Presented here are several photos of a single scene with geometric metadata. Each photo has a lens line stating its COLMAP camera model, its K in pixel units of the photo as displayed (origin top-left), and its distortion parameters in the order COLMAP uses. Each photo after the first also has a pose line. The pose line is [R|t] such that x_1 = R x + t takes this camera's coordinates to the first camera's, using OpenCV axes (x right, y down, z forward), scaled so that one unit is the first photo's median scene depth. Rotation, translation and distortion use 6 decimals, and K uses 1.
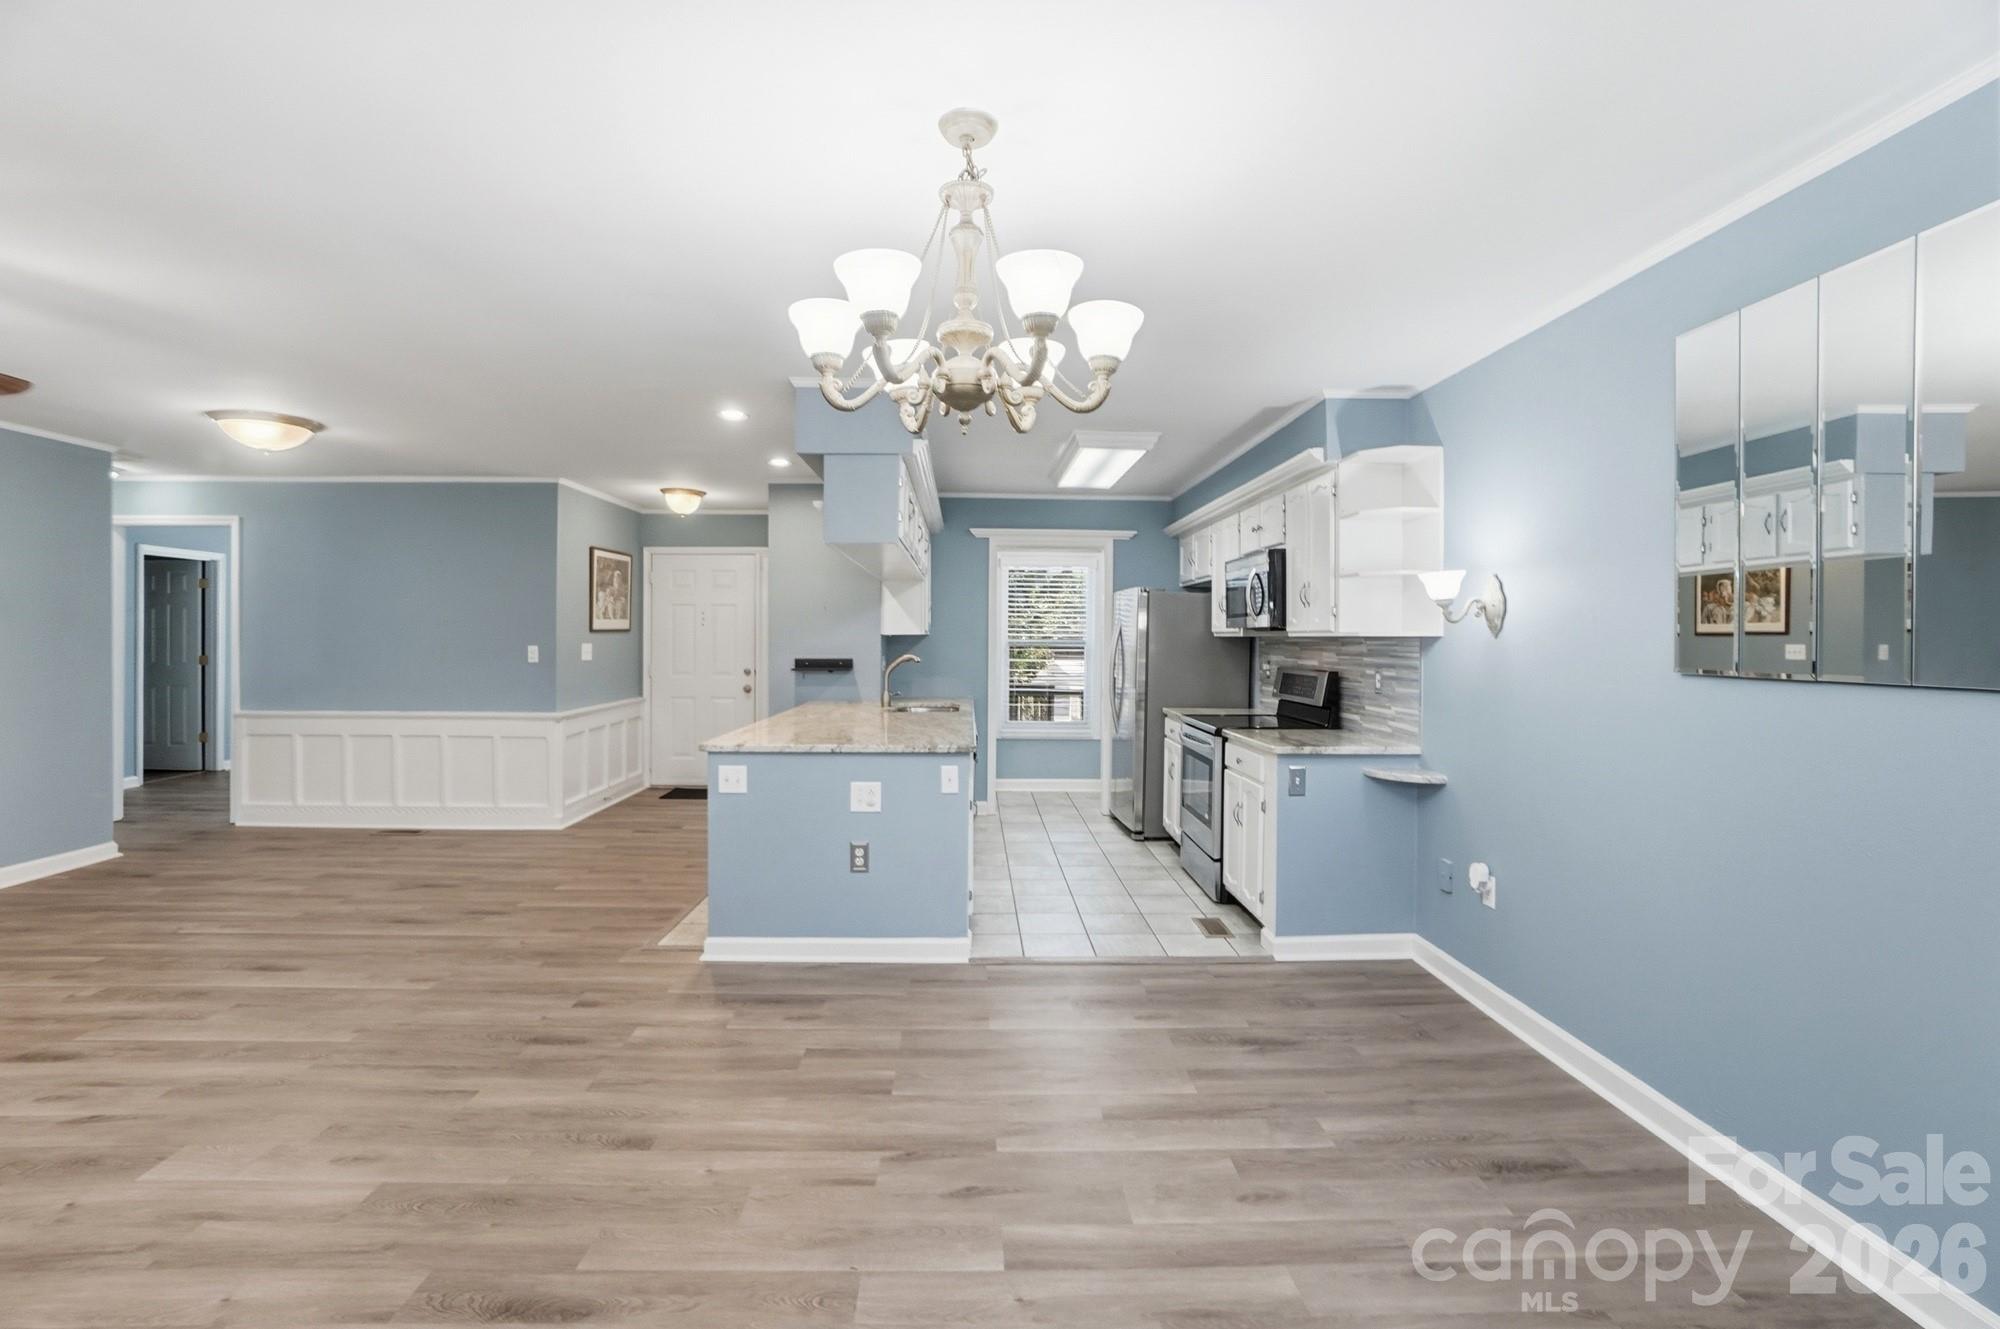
lens RADIAL K [[900.8, 0, 989.7], [0, 900.8, 639.2], [0, 0, 1]] dist [-0.044397, 0.013295]
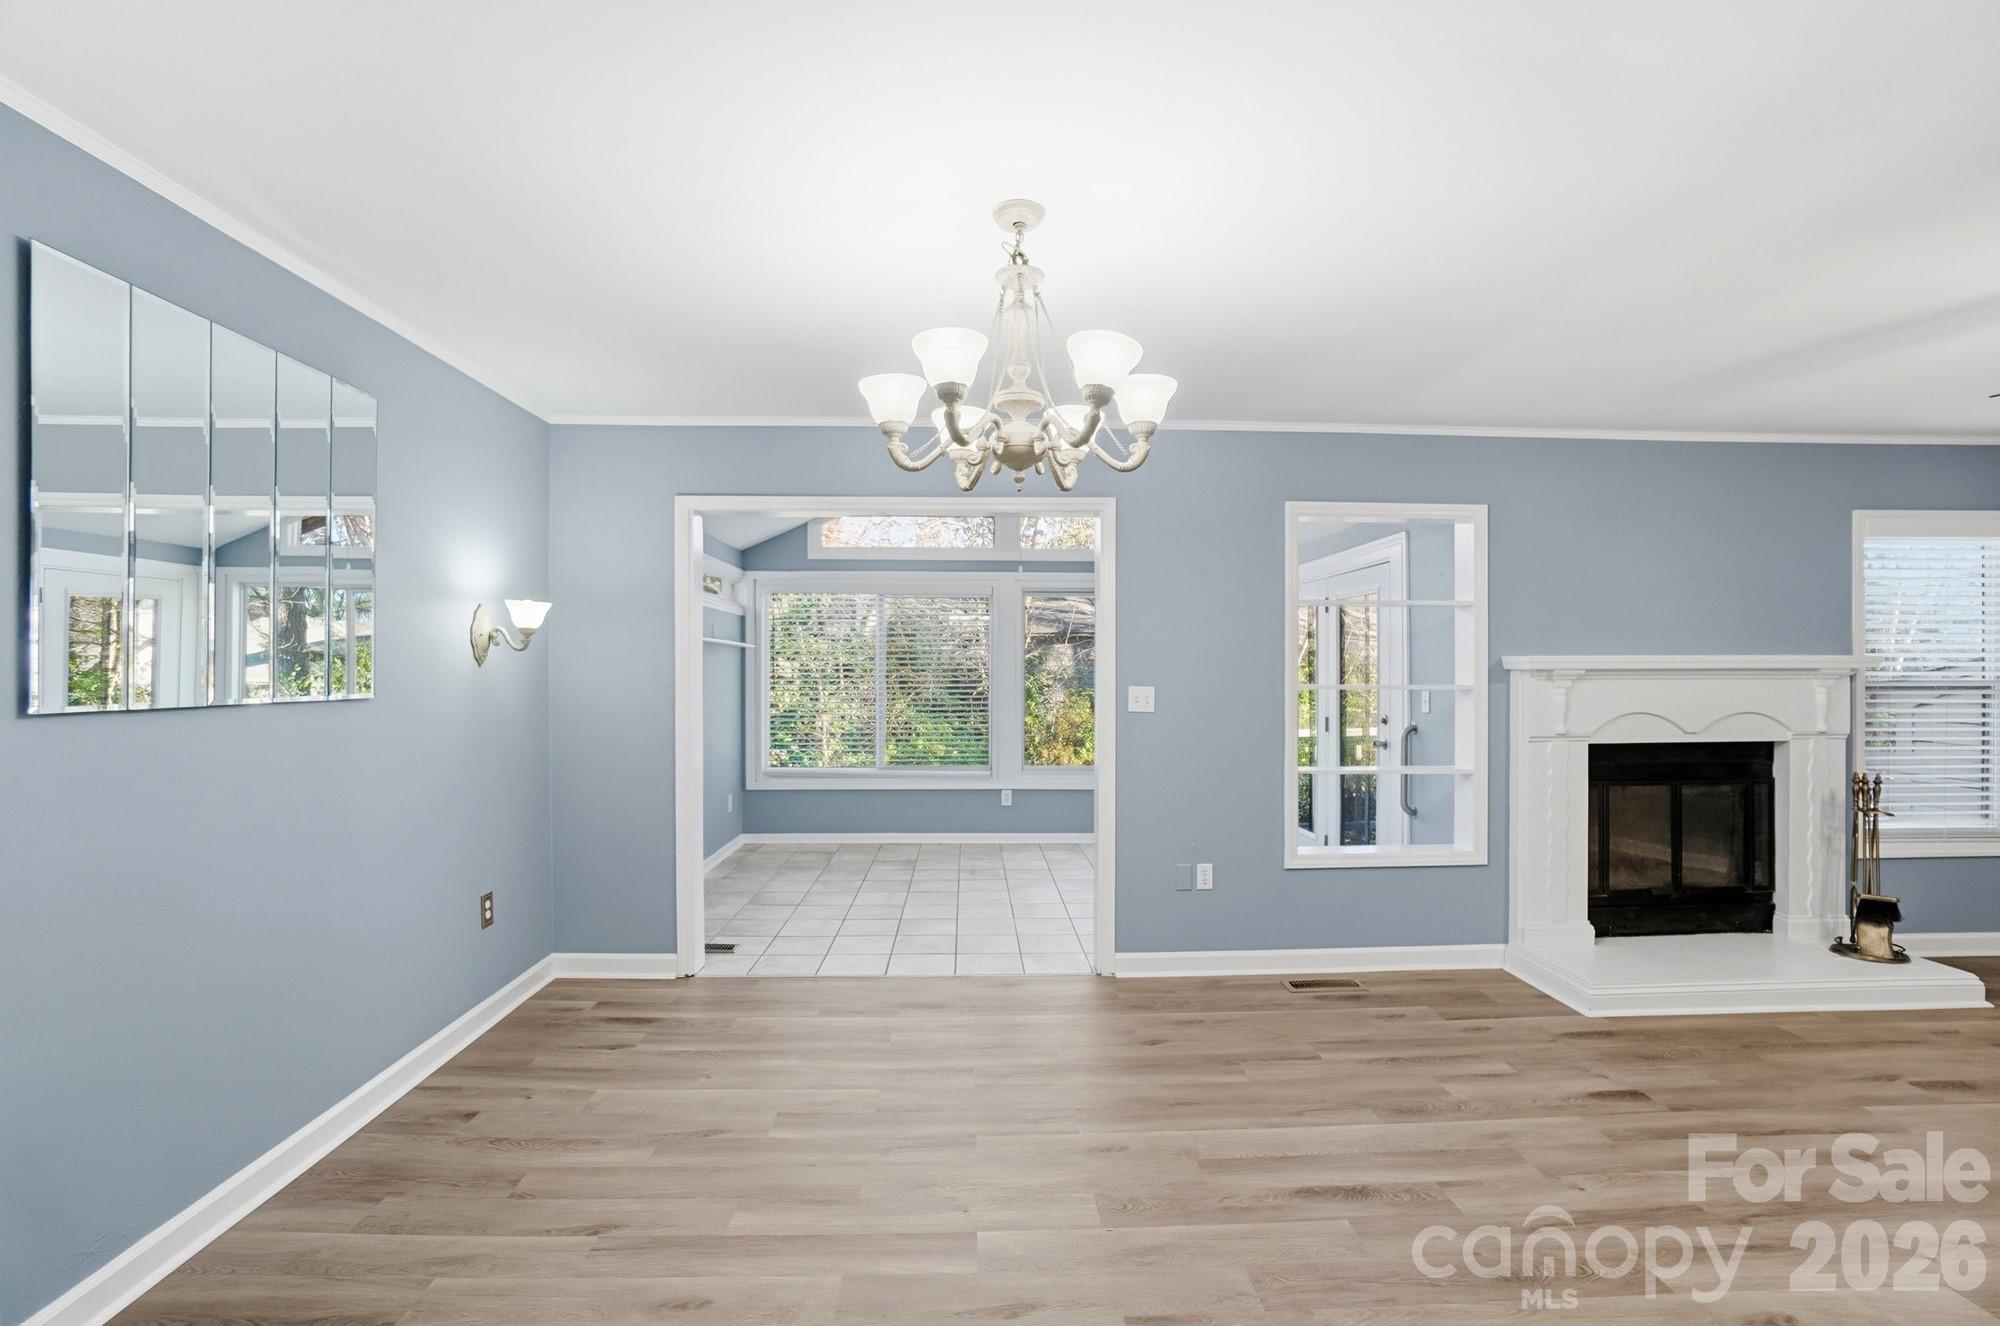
lens RADIAL K [[900.8, 0, 995.2], [0, 900.8, 673.6], [0, 0, 1]] dist [-0.044397, 0.013295]
pose [[-0.999957, -0.007863, -0.005017, 0.002119], [-0.007901, 0.999939, 0.007705, -0.003948], [0.004956, 0.007744, -0.999958, 1.030946]]
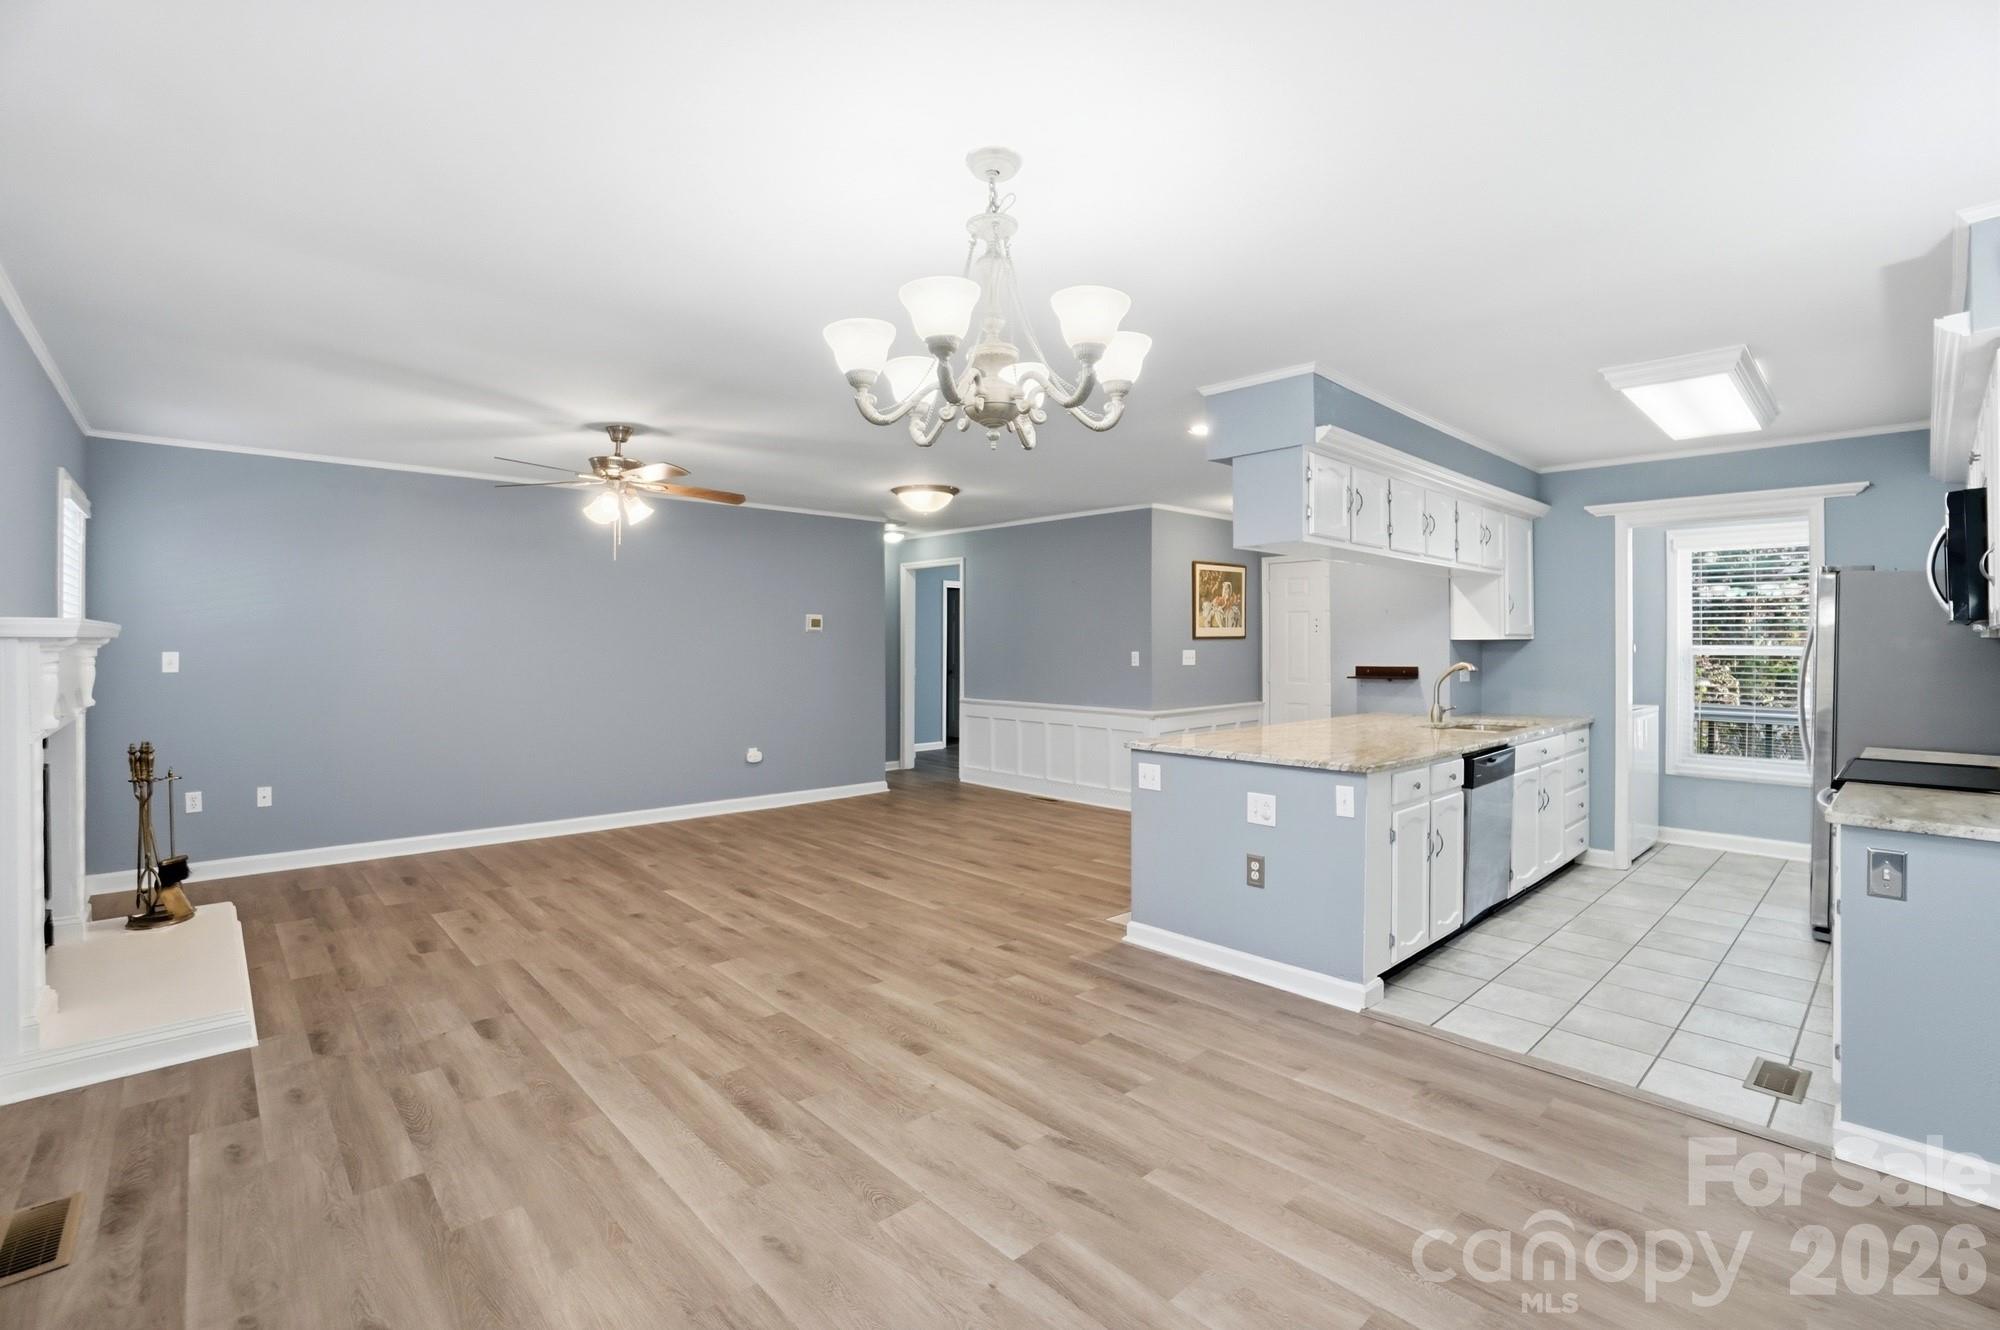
lens RADIAL K [[900.8, 0, 999.9], [0, 900.8, 644.1], [0, 0, 1]] dist [-0.044397, 0.013295]
pose [[0.664204, -0.004586, -0.747538, 0.372861], [0.001429, 0.999987, -0.004864, 0.004401], [0.747550, 0.002162, 0.664202, 0.150988]]
